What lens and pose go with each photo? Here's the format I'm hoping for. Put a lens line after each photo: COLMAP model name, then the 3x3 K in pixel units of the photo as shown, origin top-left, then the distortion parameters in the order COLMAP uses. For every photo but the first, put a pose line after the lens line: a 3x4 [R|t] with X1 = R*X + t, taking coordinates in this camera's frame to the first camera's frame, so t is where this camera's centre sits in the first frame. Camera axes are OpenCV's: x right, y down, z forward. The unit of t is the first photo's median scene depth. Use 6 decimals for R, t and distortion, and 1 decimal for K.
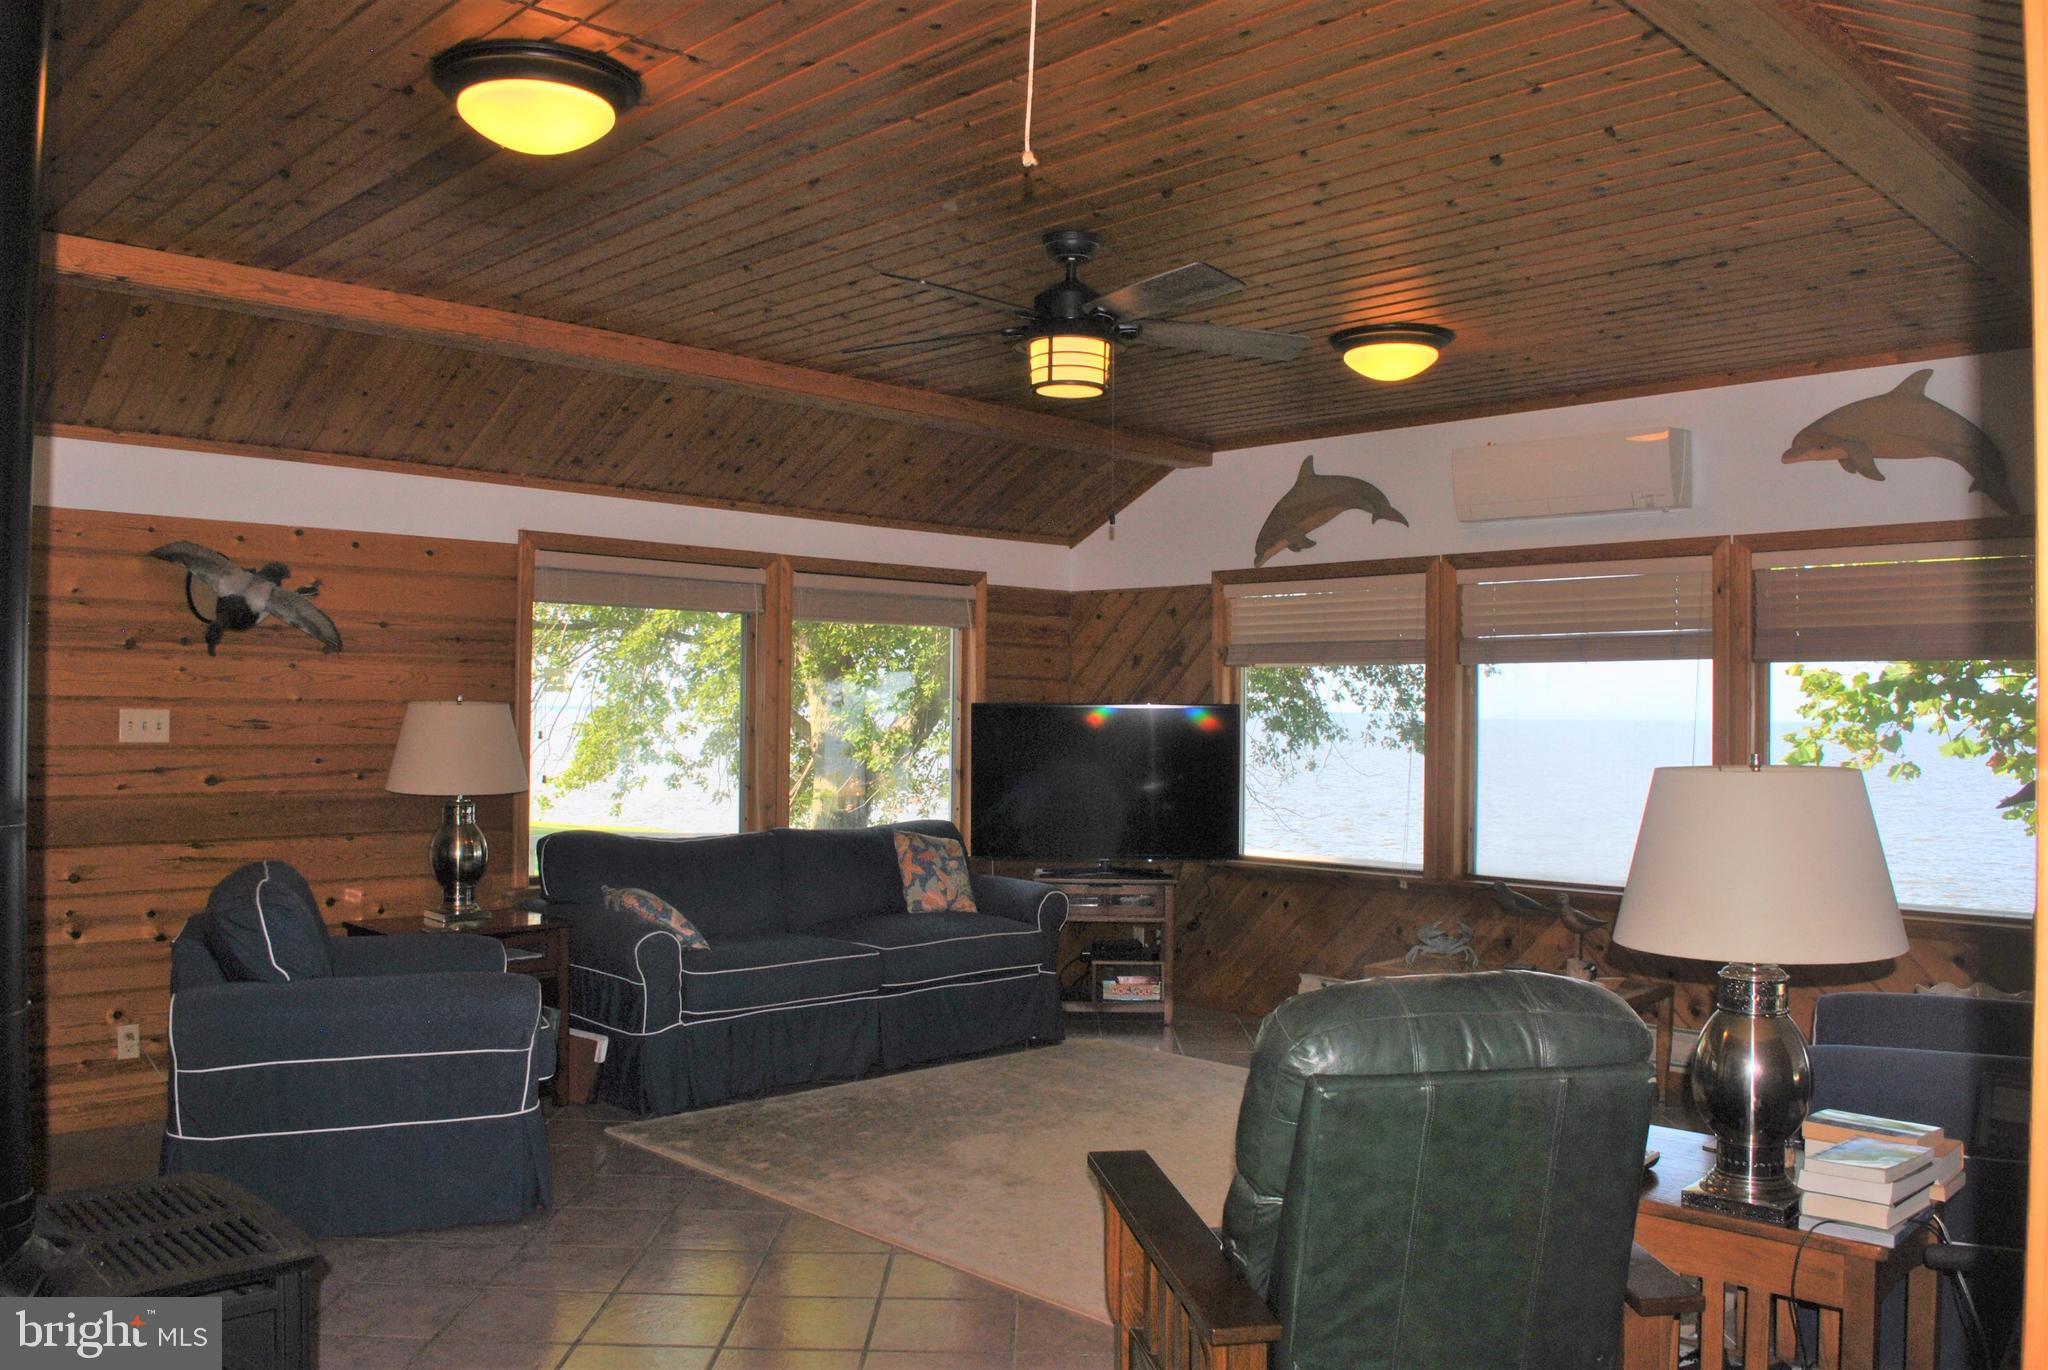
lens RADIAL K [[1607.2, 0, 1037.0], [0, 1607.2, 689.9], [0, 0, 1]] dist [-0.087588, 0.018552]
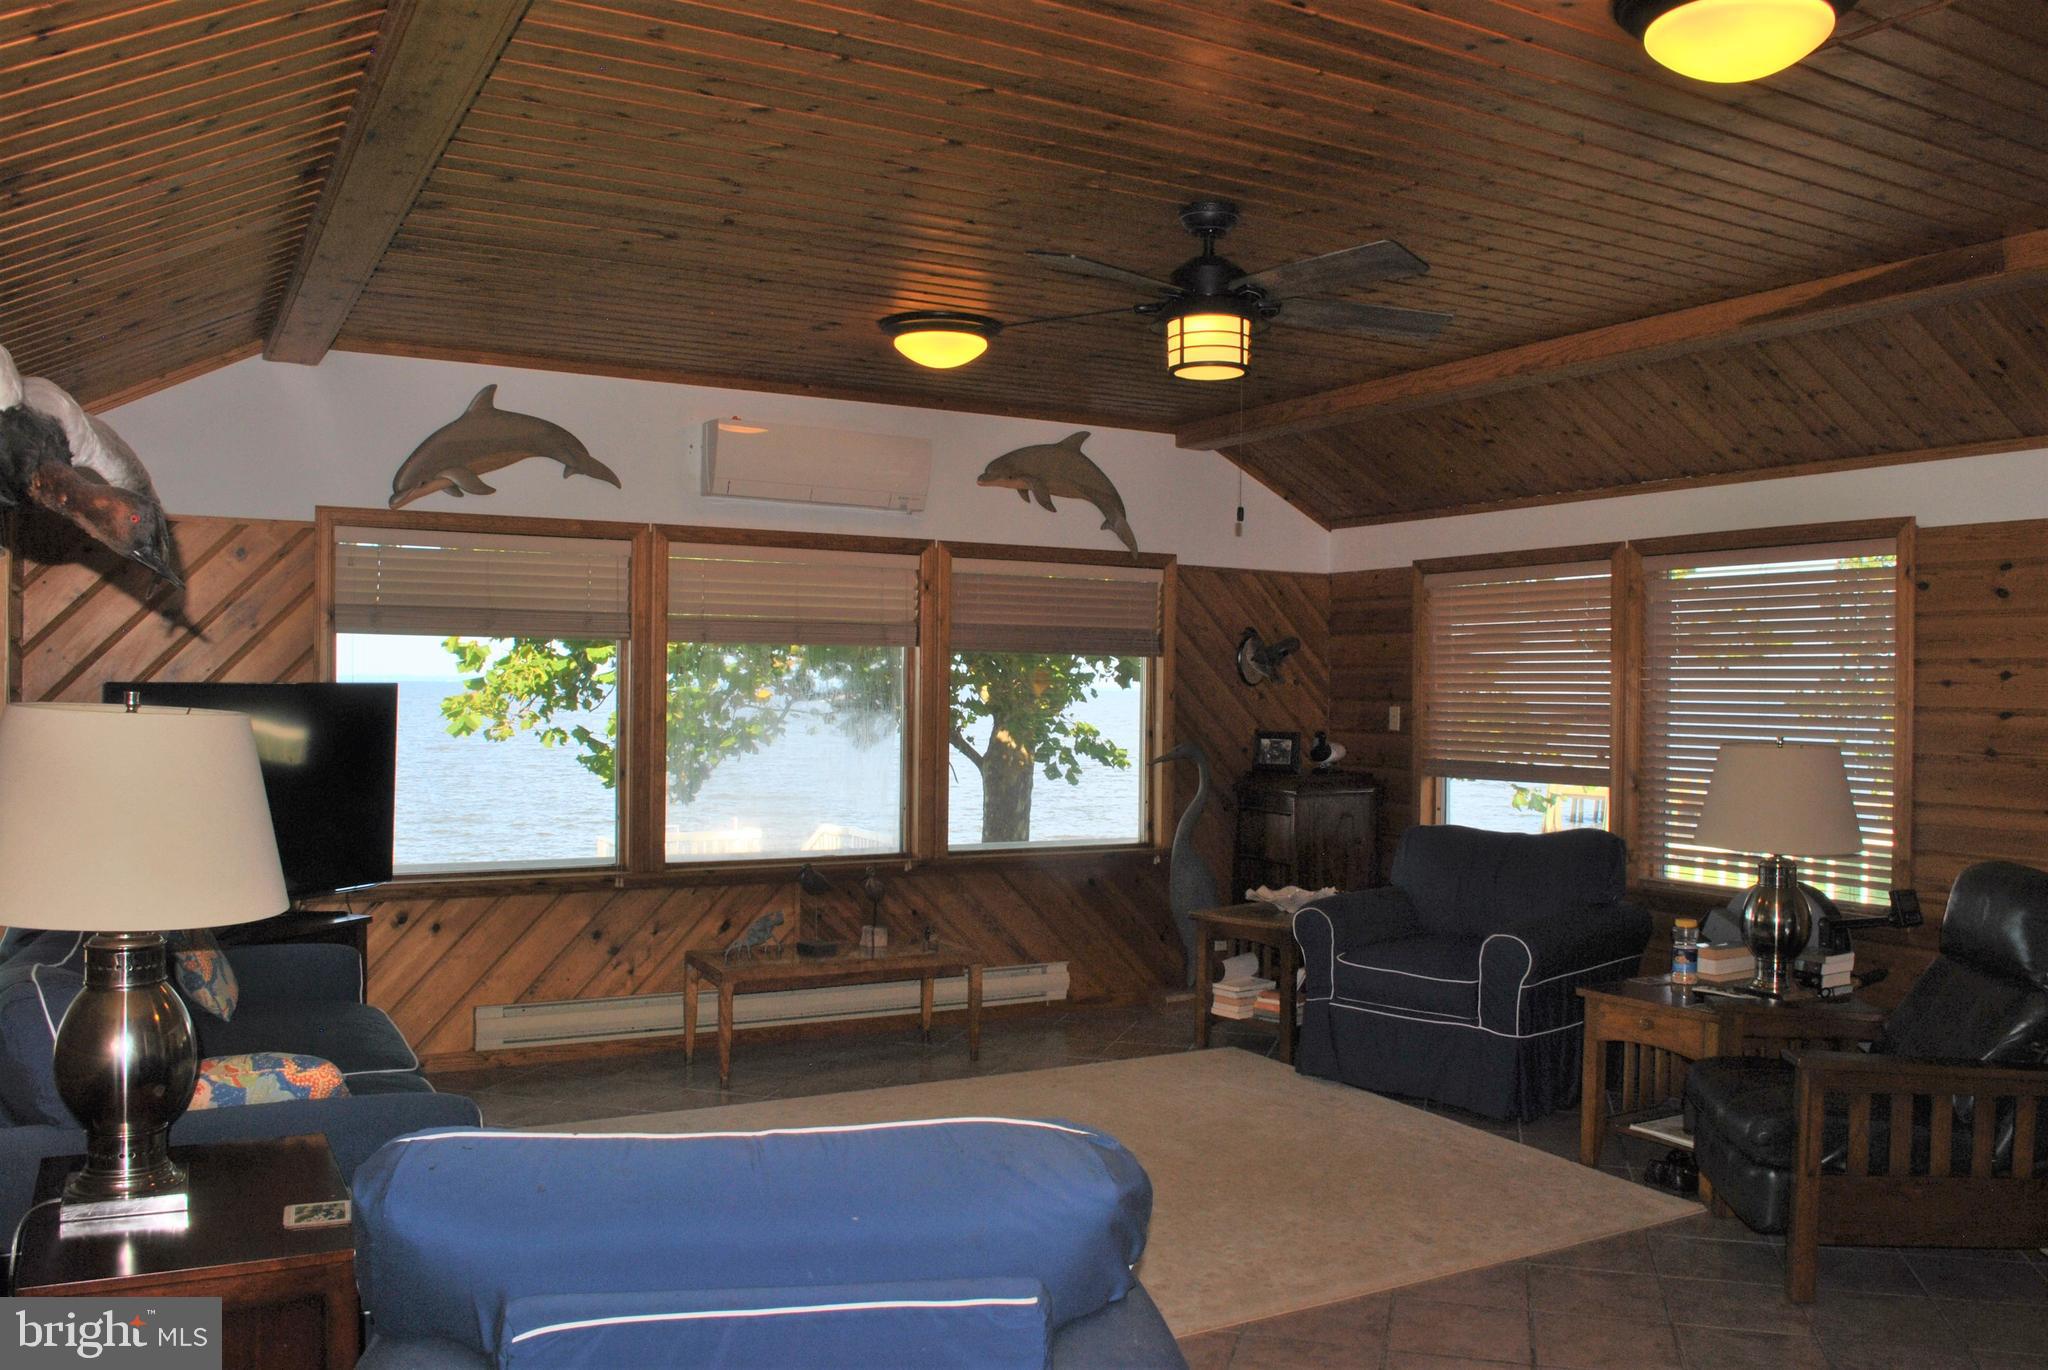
lens RADIAL K [[1607.2, 0, 1032.0], [0, 1607.2, 682.4], [0, 0, 1]] dist [-0.087588, 0.018552]
pose [[0.272470, -0.013470, 0.962070, -0.564297], [-0.029372, 0.999320, 0.022310, -0.018833], [-0.961716, -0.034337, 0.271889, 0.515415]]
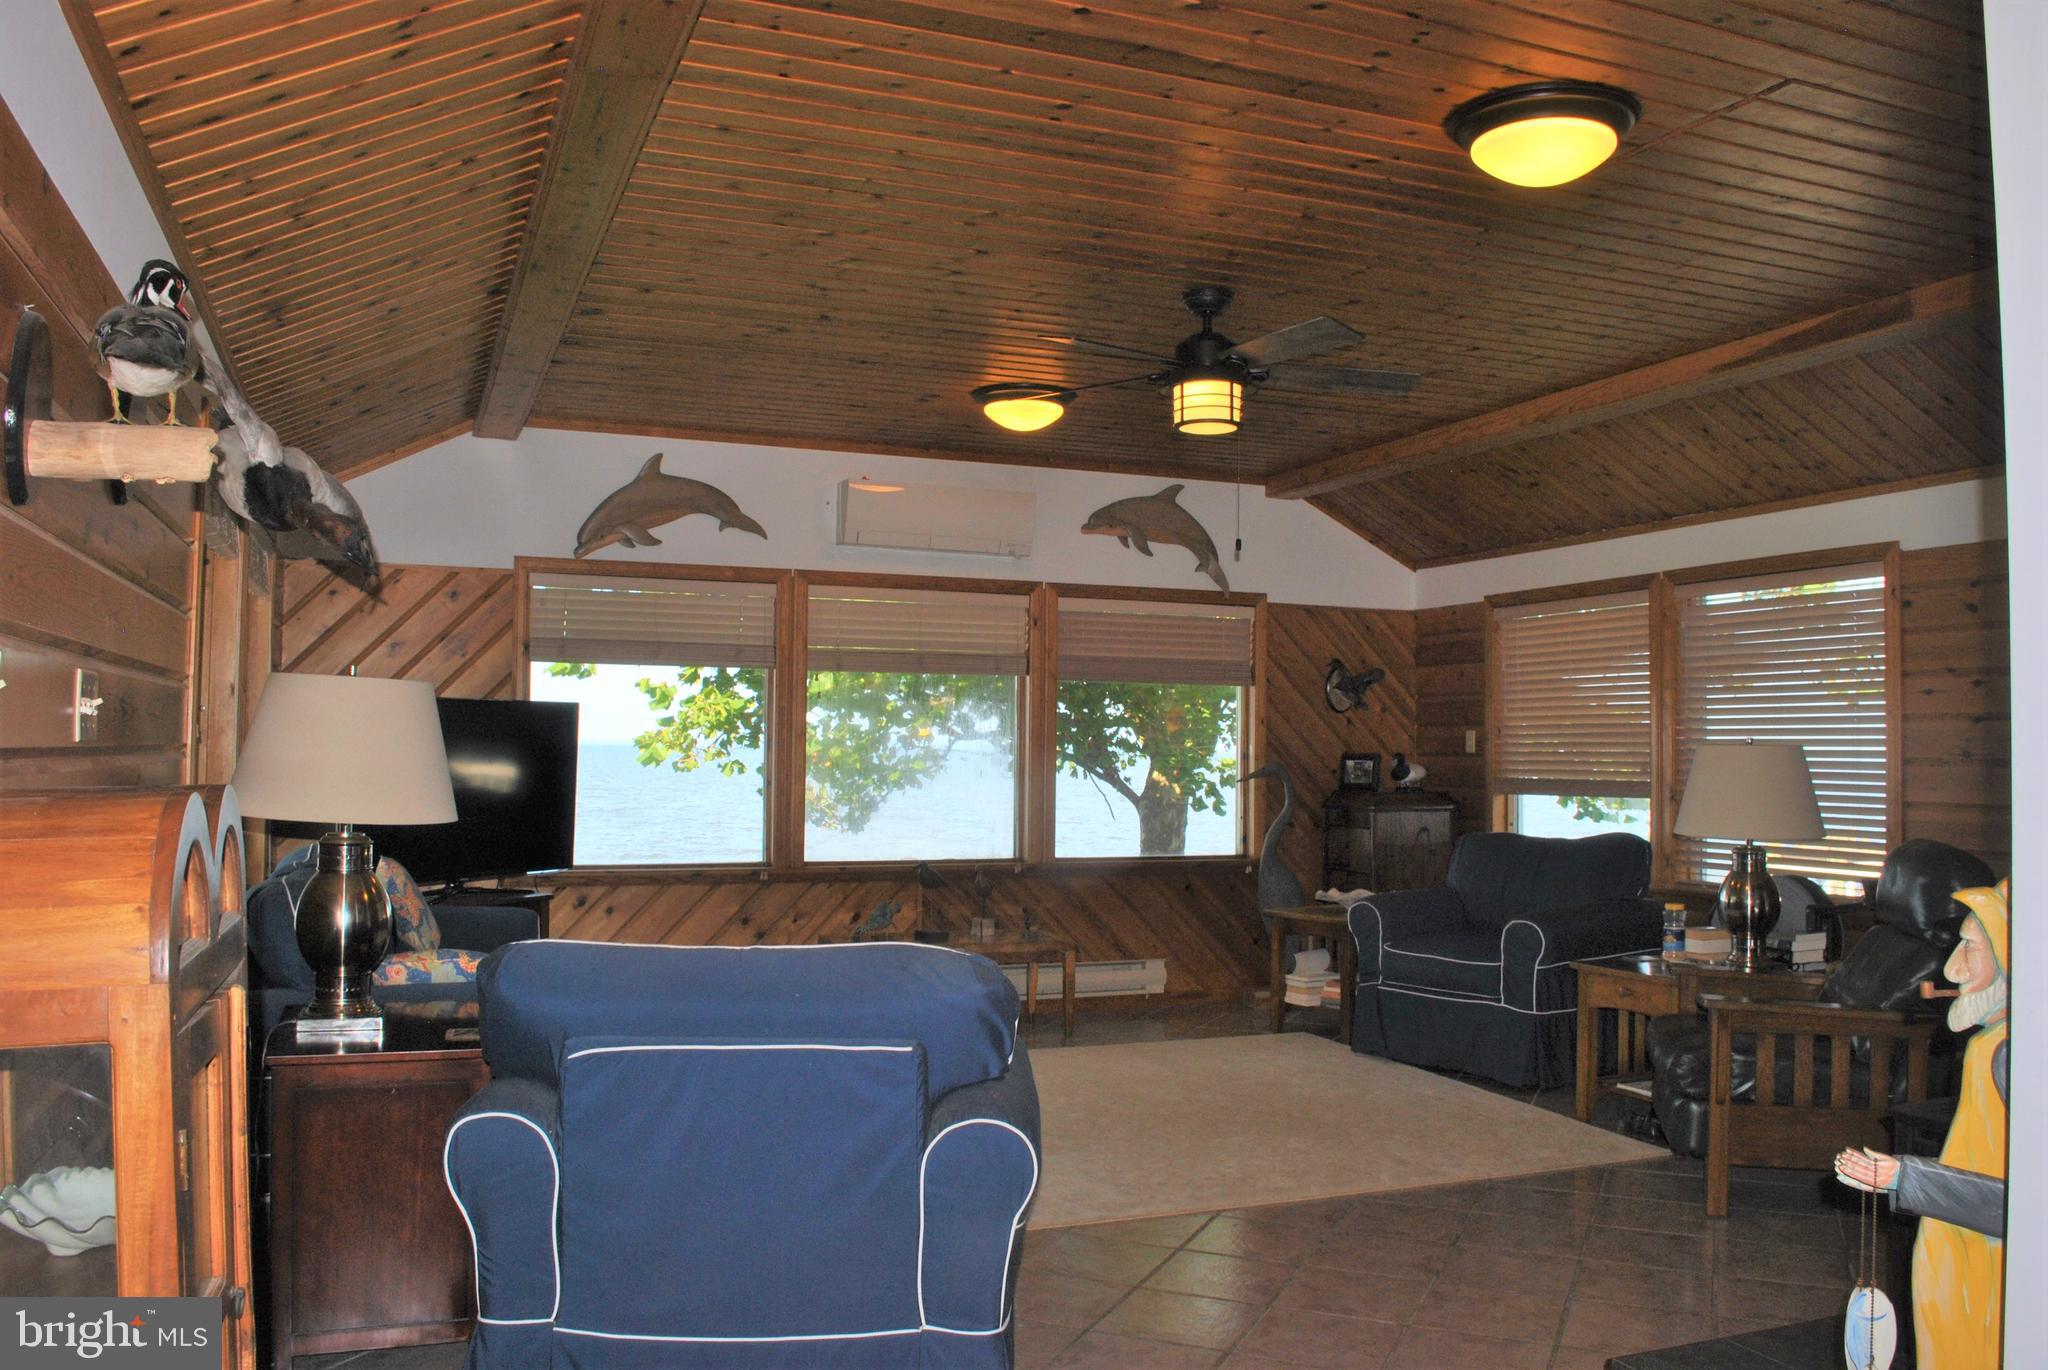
lens RADIAL K [[1607.2, 0, 1038.2], [0, 1607.2, 683.2], [0, 0, 1]] dist [-0.087588, 0.018552]
pose [[0.393975, 0.022127, 0.918855, -0.661061], [-0.025040, 0.999598, -0.013335, 0.003357], [-0.918780, -0.017754, 0.394370, 0.403269]]
